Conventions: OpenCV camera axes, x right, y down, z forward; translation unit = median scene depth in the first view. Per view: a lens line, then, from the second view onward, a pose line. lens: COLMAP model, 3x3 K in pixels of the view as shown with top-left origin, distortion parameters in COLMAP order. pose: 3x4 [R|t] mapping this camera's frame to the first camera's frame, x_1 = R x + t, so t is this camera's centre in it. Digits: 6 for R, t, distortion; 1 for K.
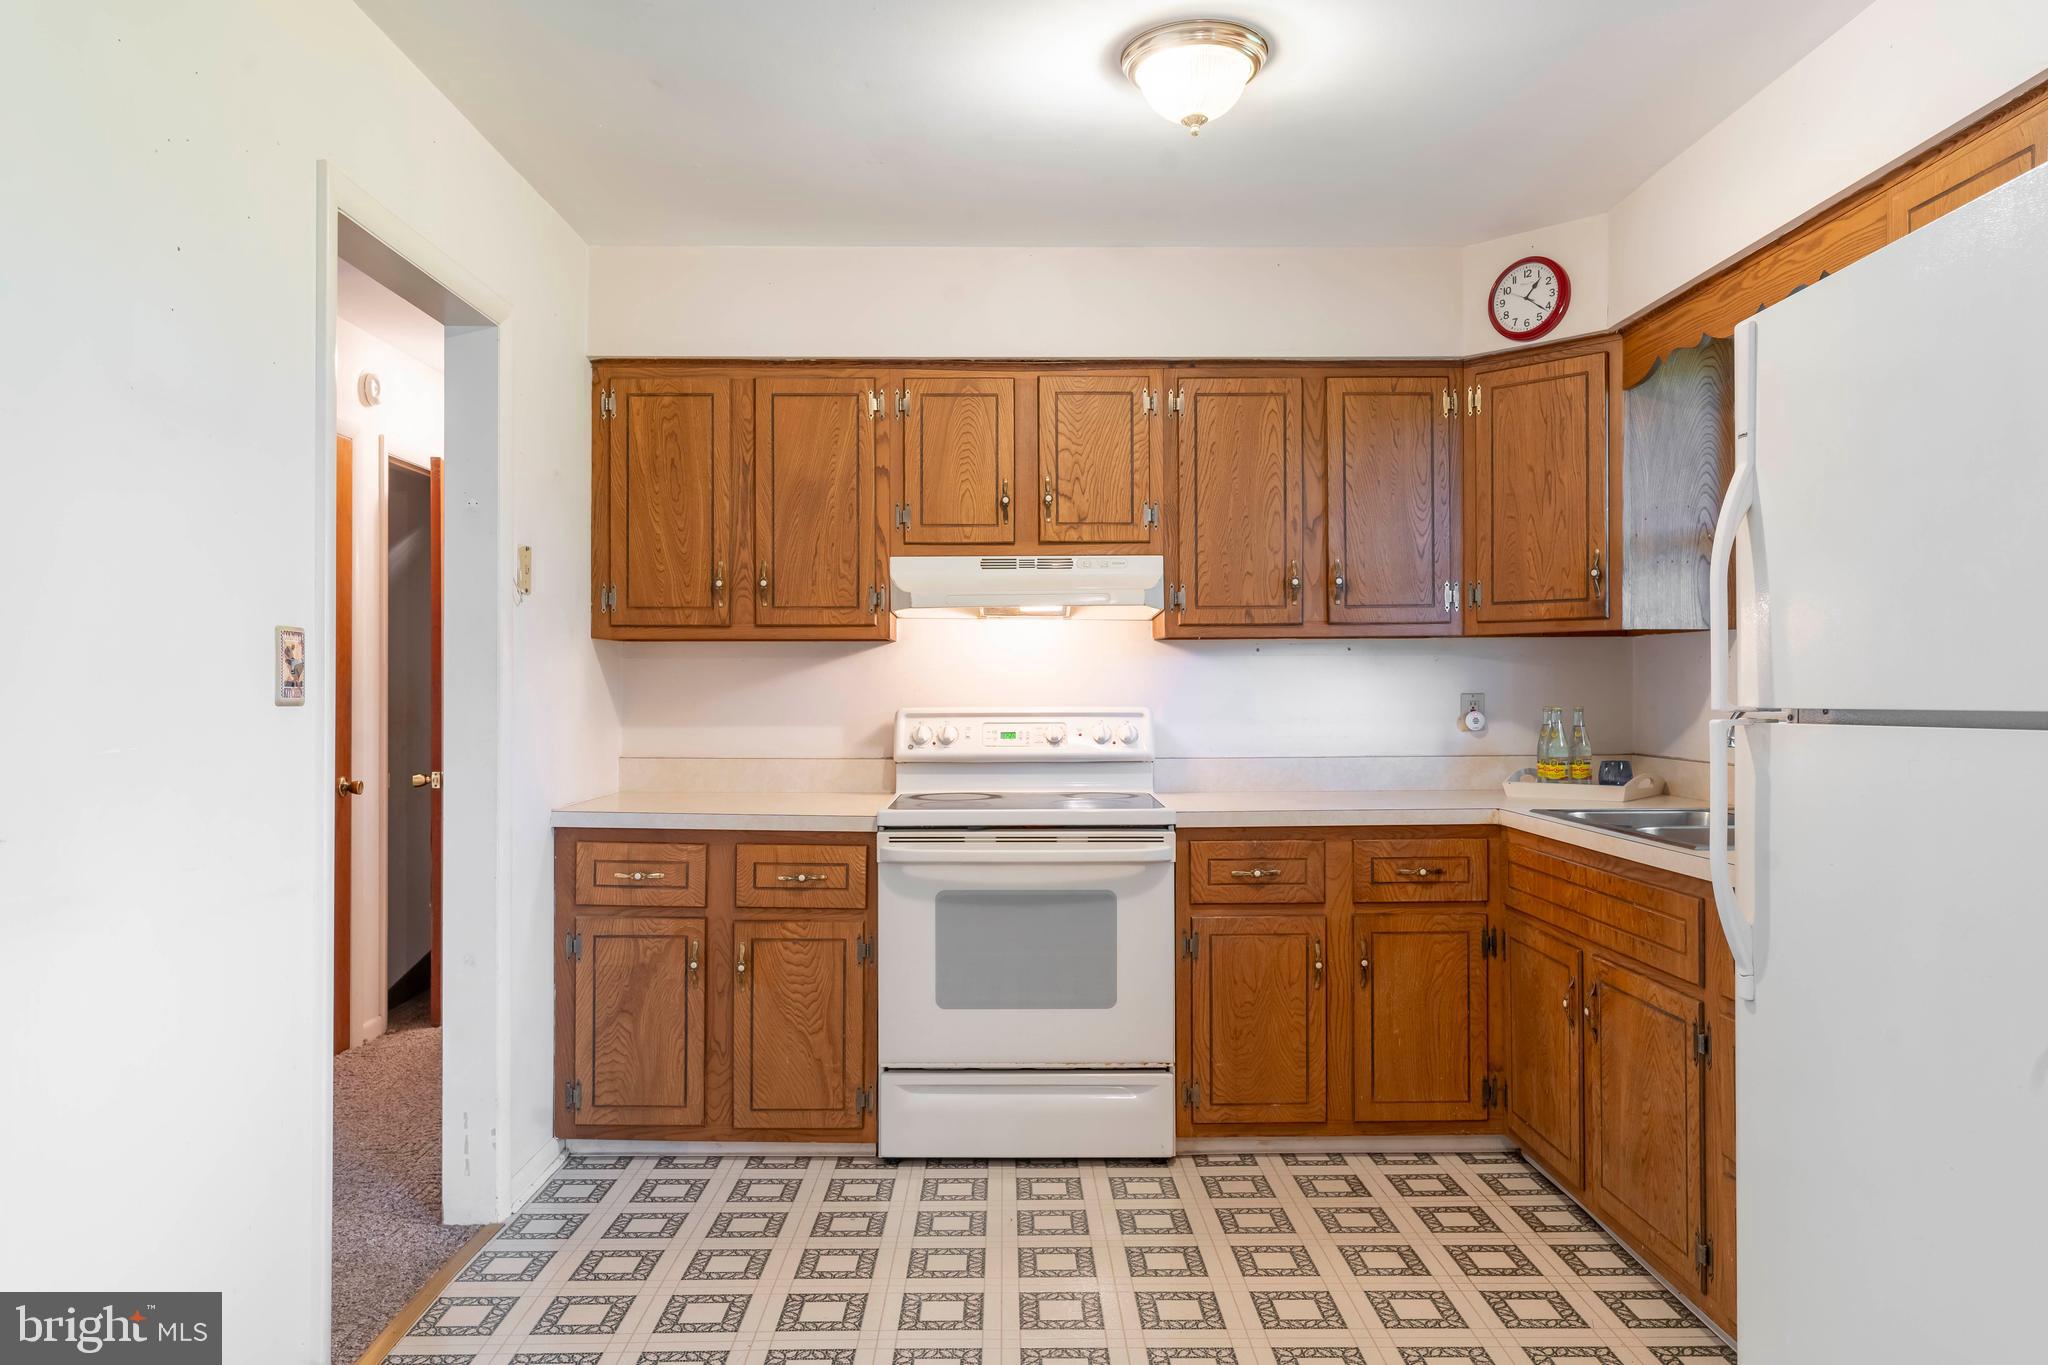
lens RADIAL K [[1432.7, 0, 1031.4], [0, 1432.7, 684.7], [0, 0, 1]] dist [0.033704, -0.000539]
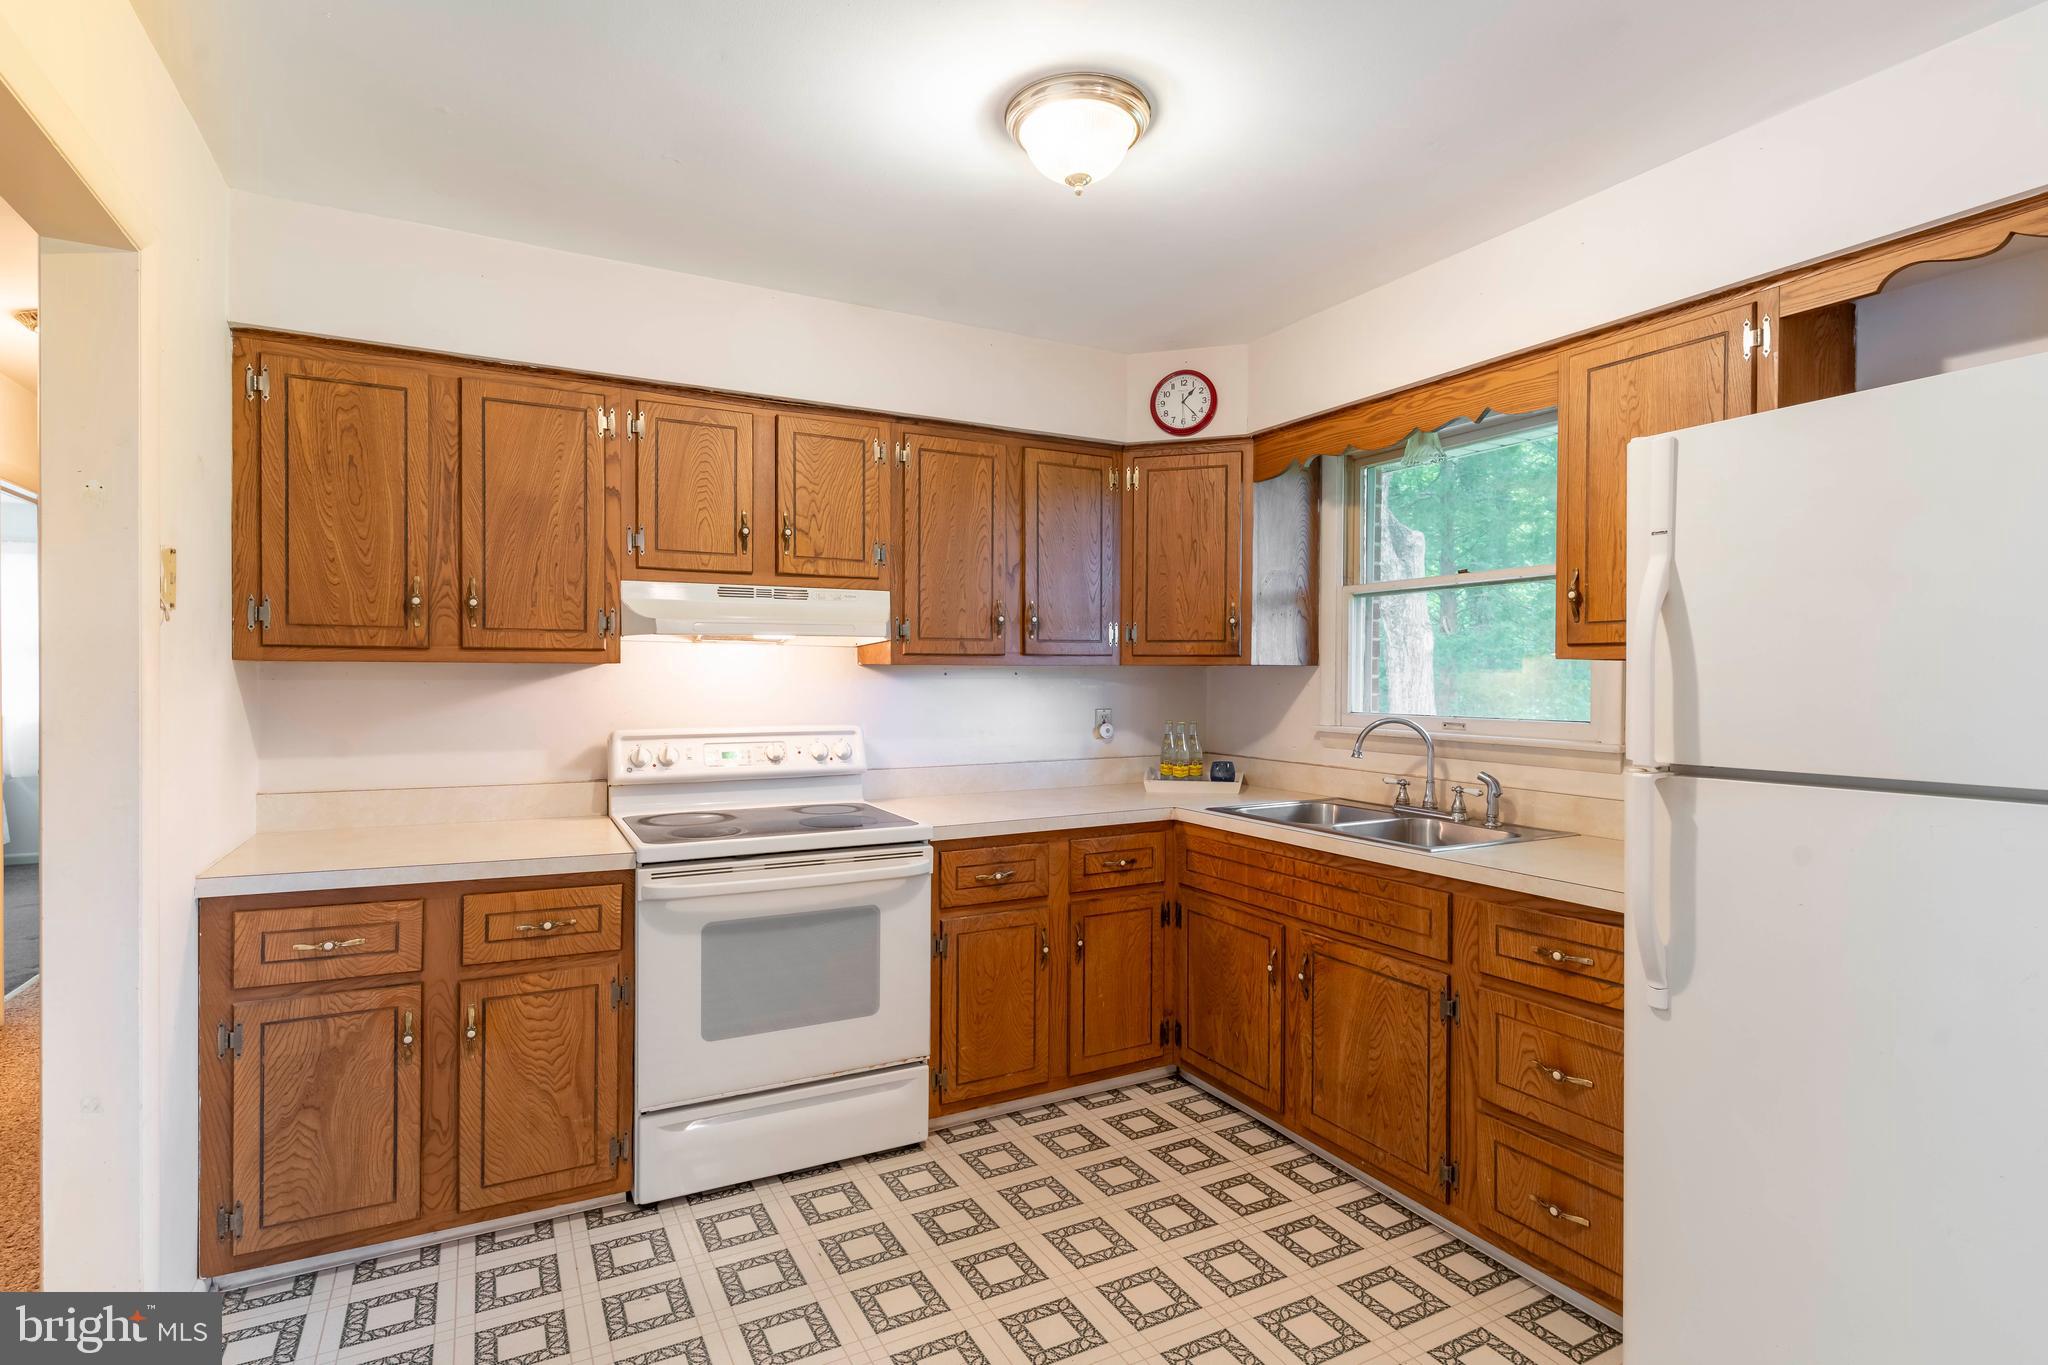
lens RADIAL K [[1010.8, 0, 1049.1], [0, 1010.8, 686.7], [0, 0, 1]] dist [0.018733, 0.003526]
pose [[0.881380, -0.001802, 0.472405, -0.183364], [-0.005335, 0.999891, 0.013769, -0.029806], [-0.472378, -0.014656, 0.881274, 0.270396]]
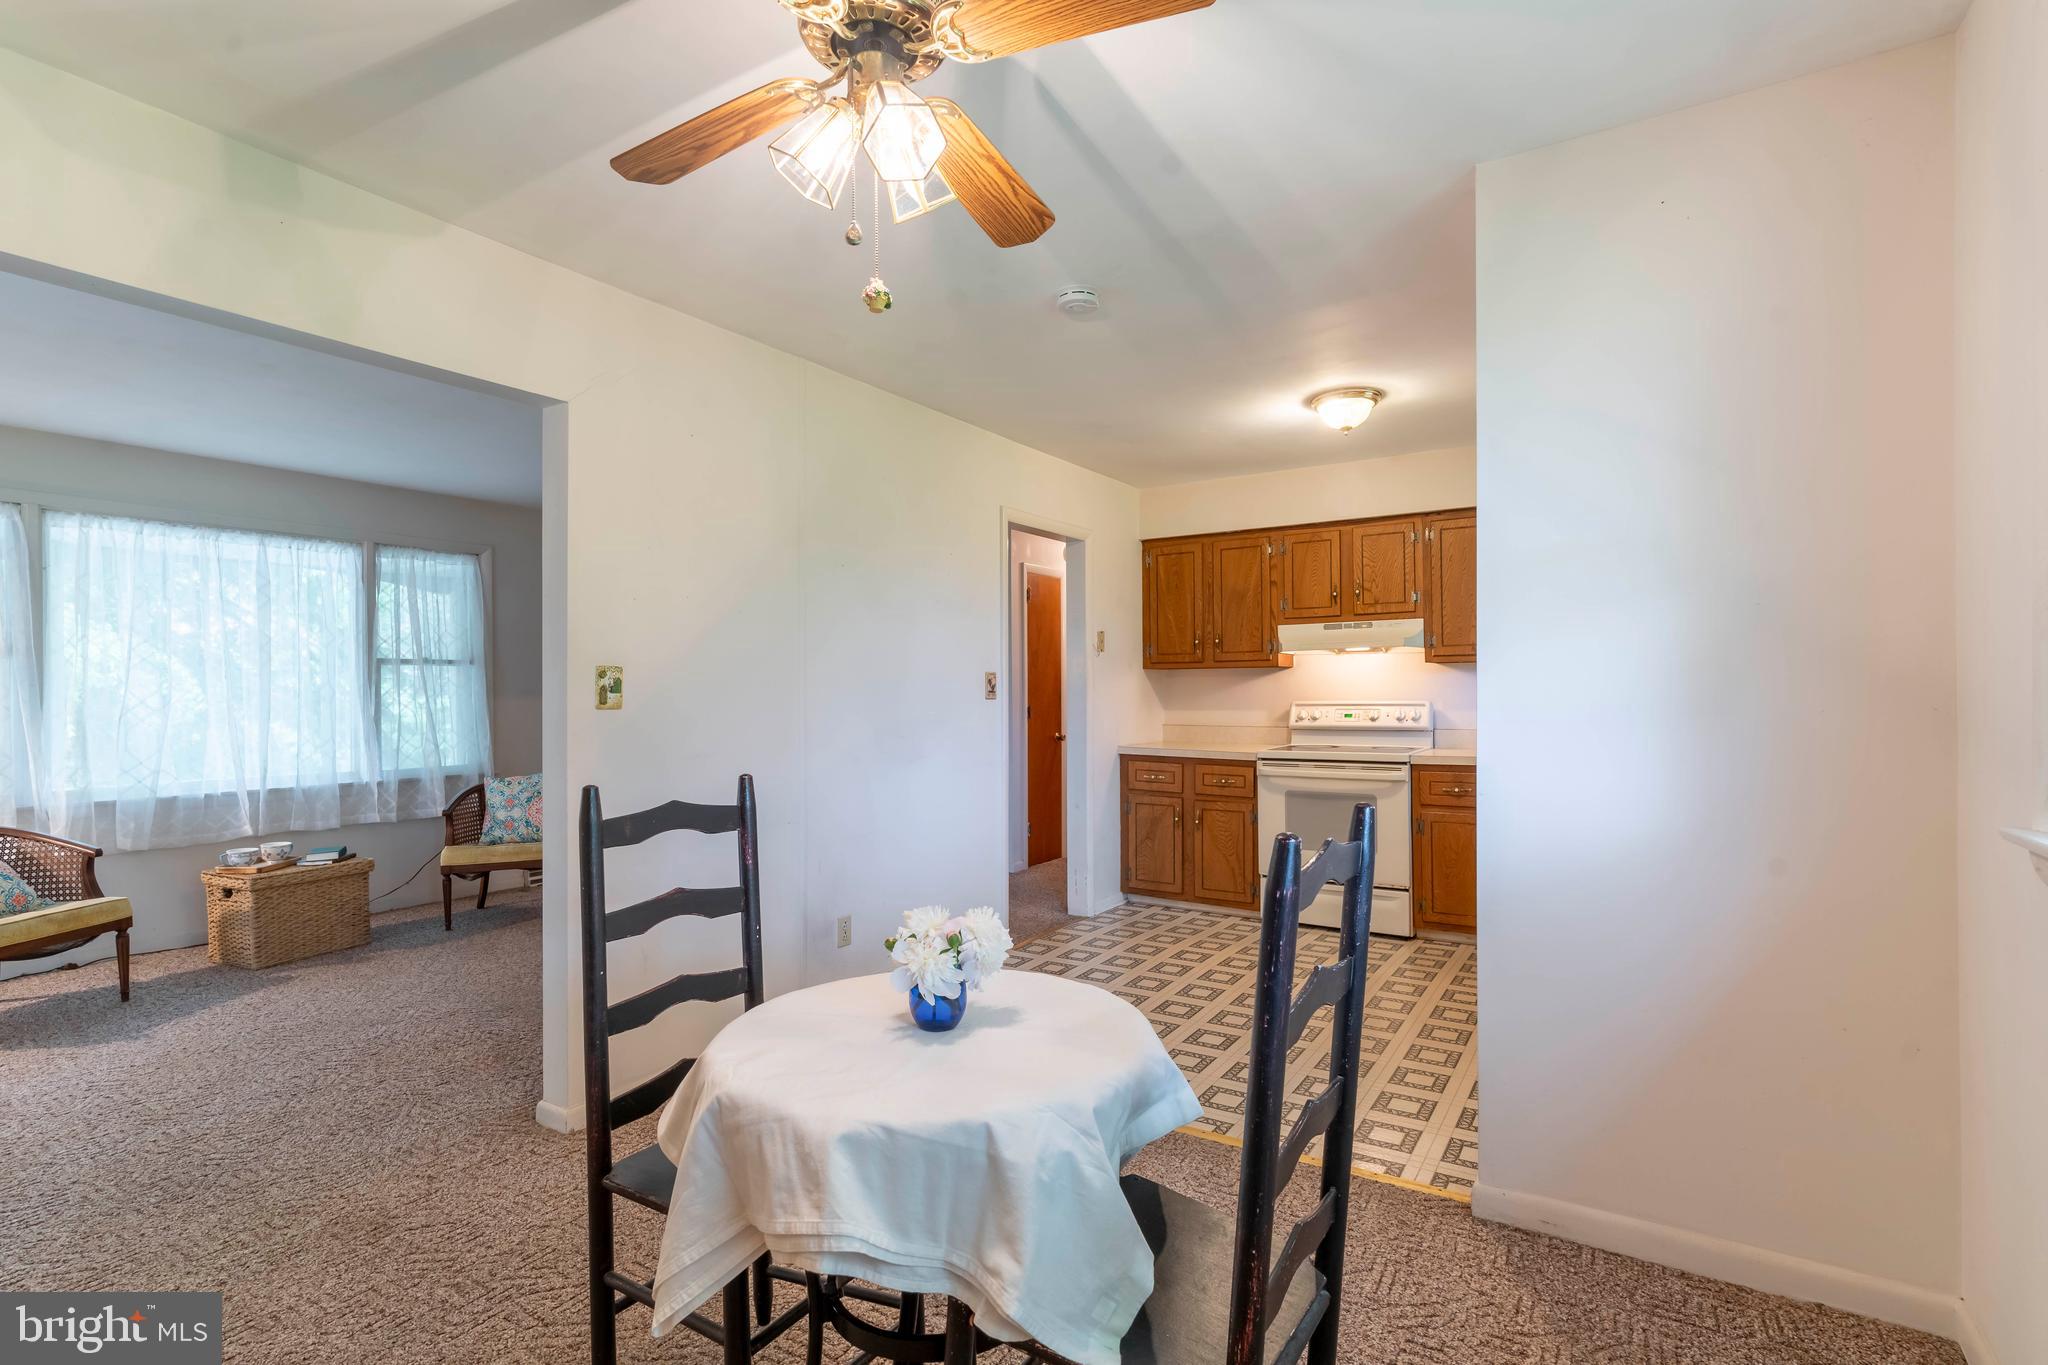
lens RADIAL K [[1010.8, 0, 1018.3], [0, 1010.8, 683.0], [0, 0, 1]] dist [0.018733, 0.003526]
pose [[0.842388, -0.007642, -0.538818, 0.386084], [0.006174, 0.999971, -0.004530, -0.005175], [0.538837, 0.000489, 0.842410, -0.414526]]
